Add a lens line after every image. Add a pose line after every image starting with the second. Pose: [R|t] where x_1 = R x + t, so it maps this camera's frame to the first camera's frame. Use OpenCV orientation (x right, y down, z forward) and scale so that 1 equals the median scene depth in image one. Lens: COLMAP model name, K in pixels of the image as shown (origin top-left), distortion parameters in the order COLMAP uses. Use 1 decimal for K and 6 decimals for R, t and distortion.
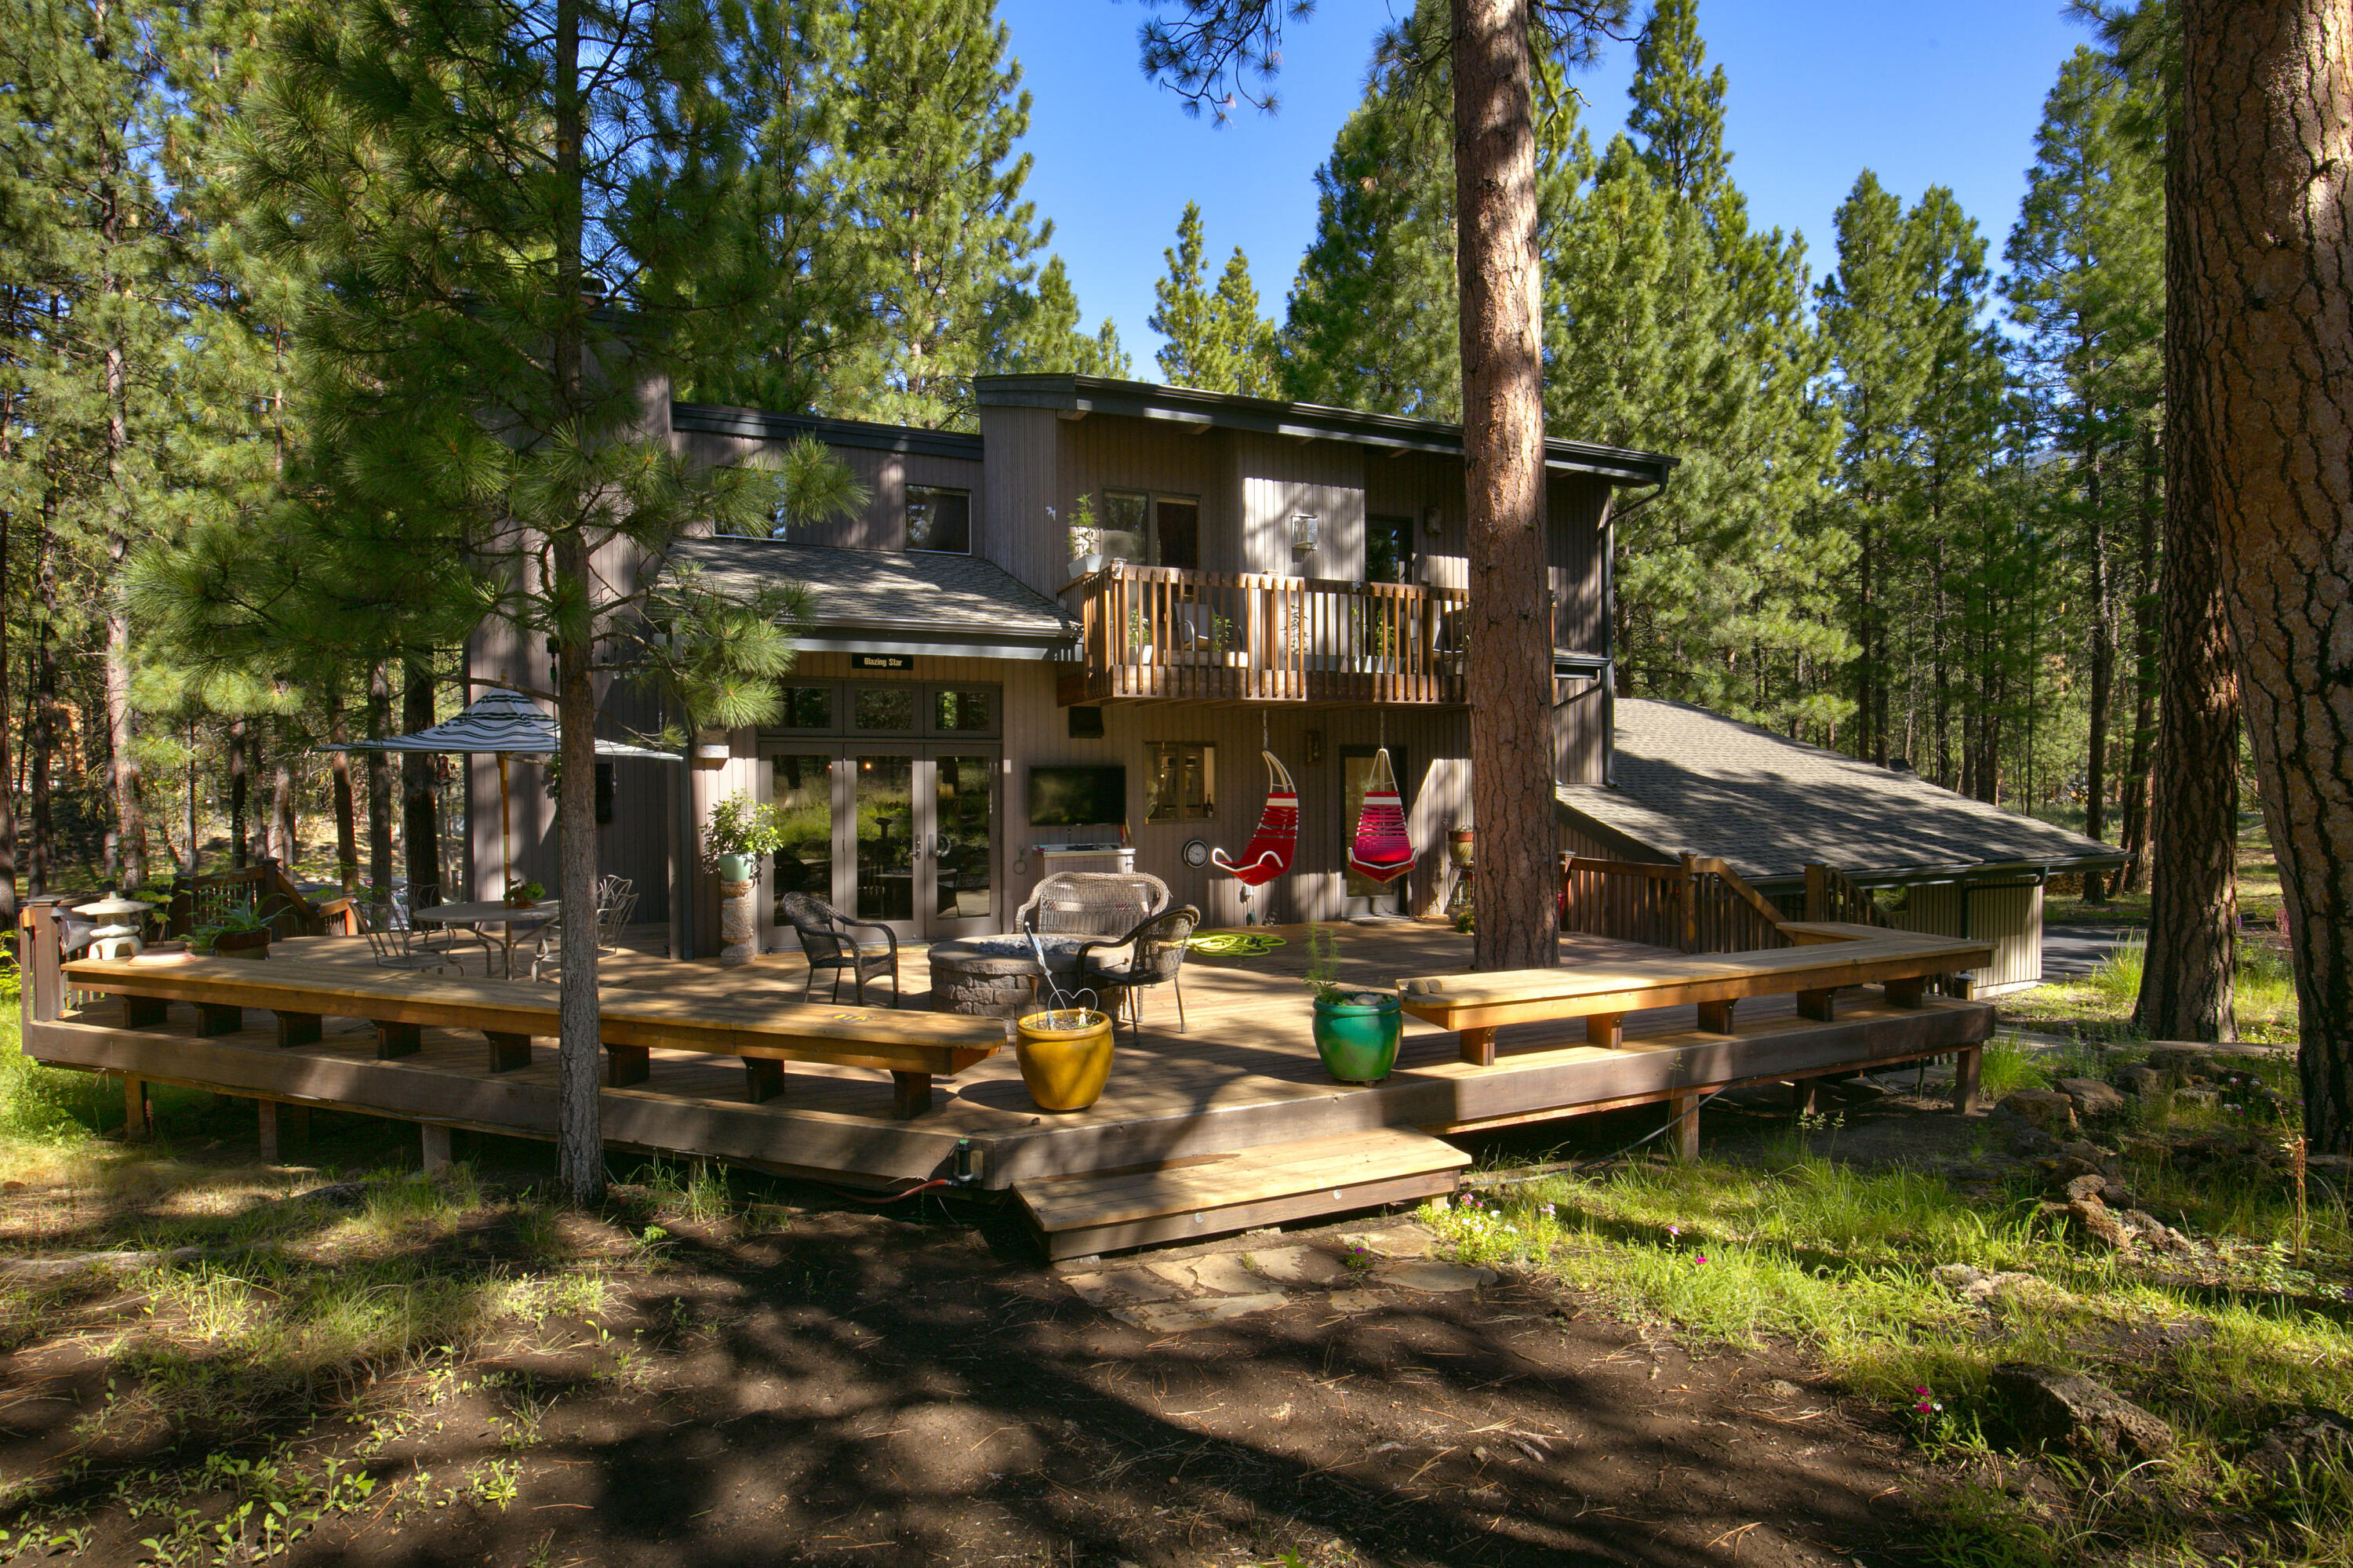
lens RADIAL K [[1070.3, 0, 1174.2], [0, 1070.3, 785.1], [0, 0, 1]] dist [-0.000876, -0.000042]
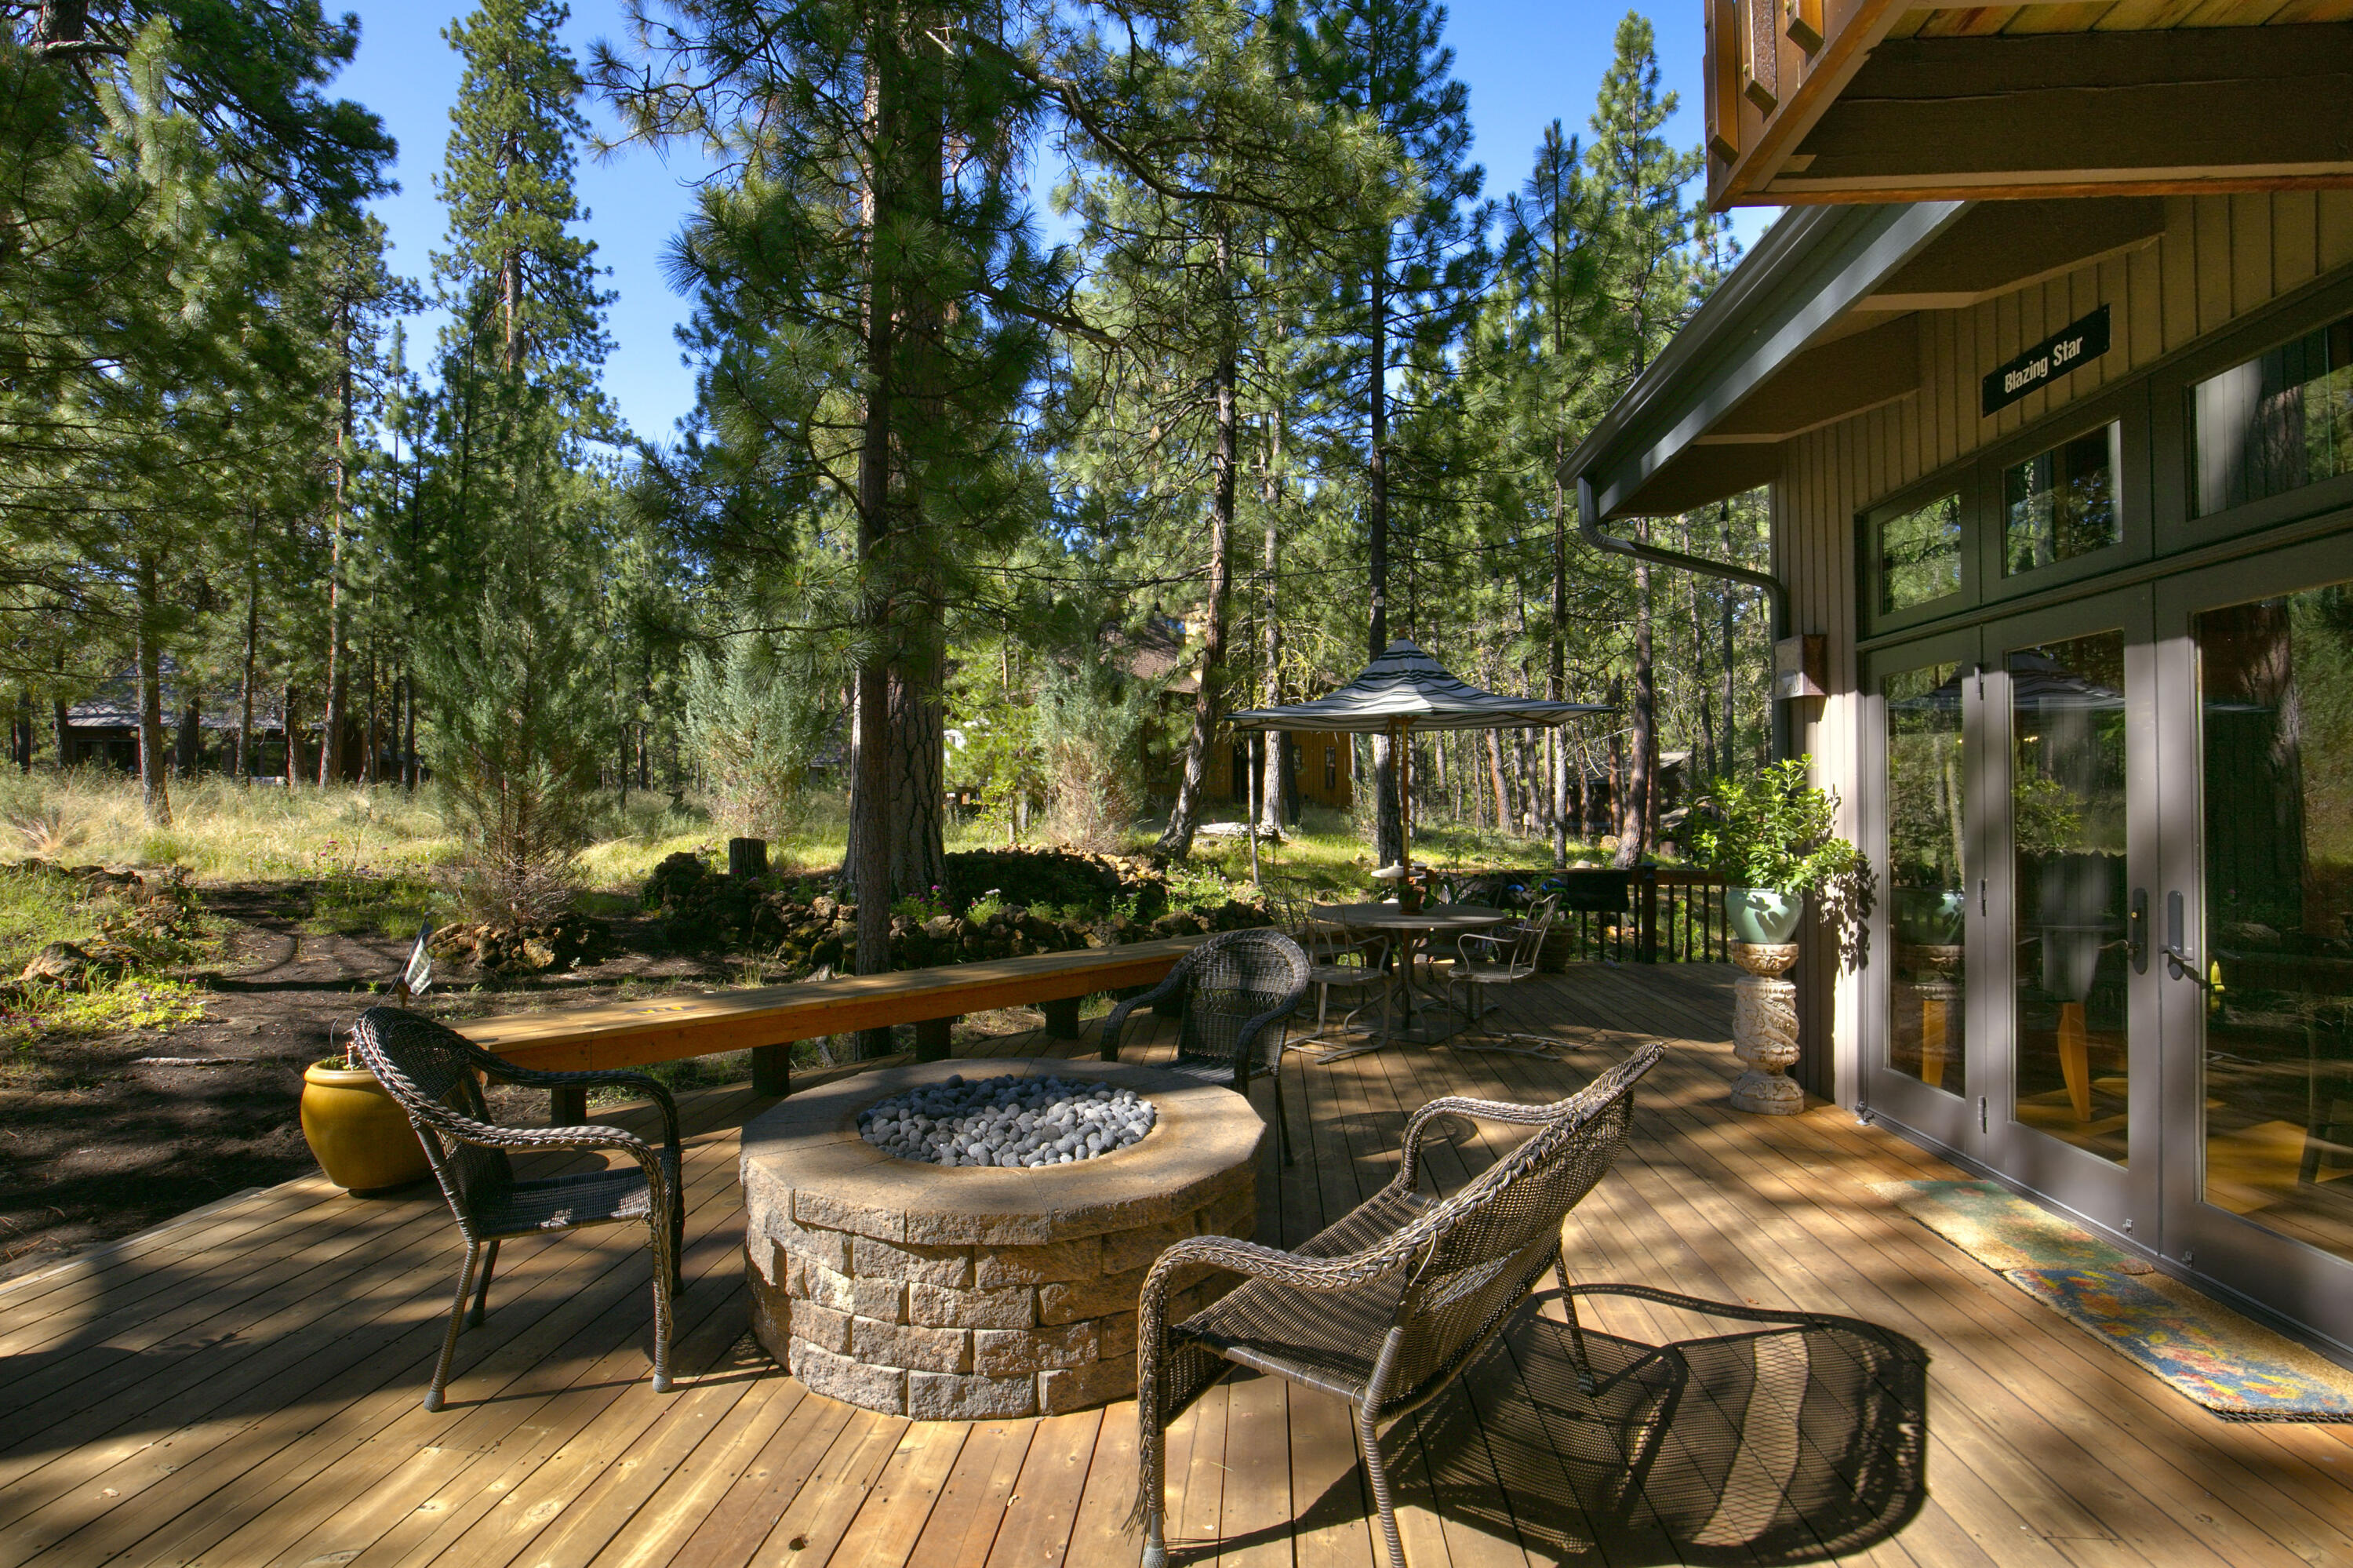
lens RADIAL K [[1070.3, 0, 1176.3], [0, 1070.3, 793.6], [0, 0, 1]] dist [-0.000876, -0.000042]
pose [[-0.473400, -0.008142, -0.880810, 0.242710], [-0.001464, 0.999963, -0.008456, 0.032352], [0.880846, -0.002714, -0.473395, 1.616423]]
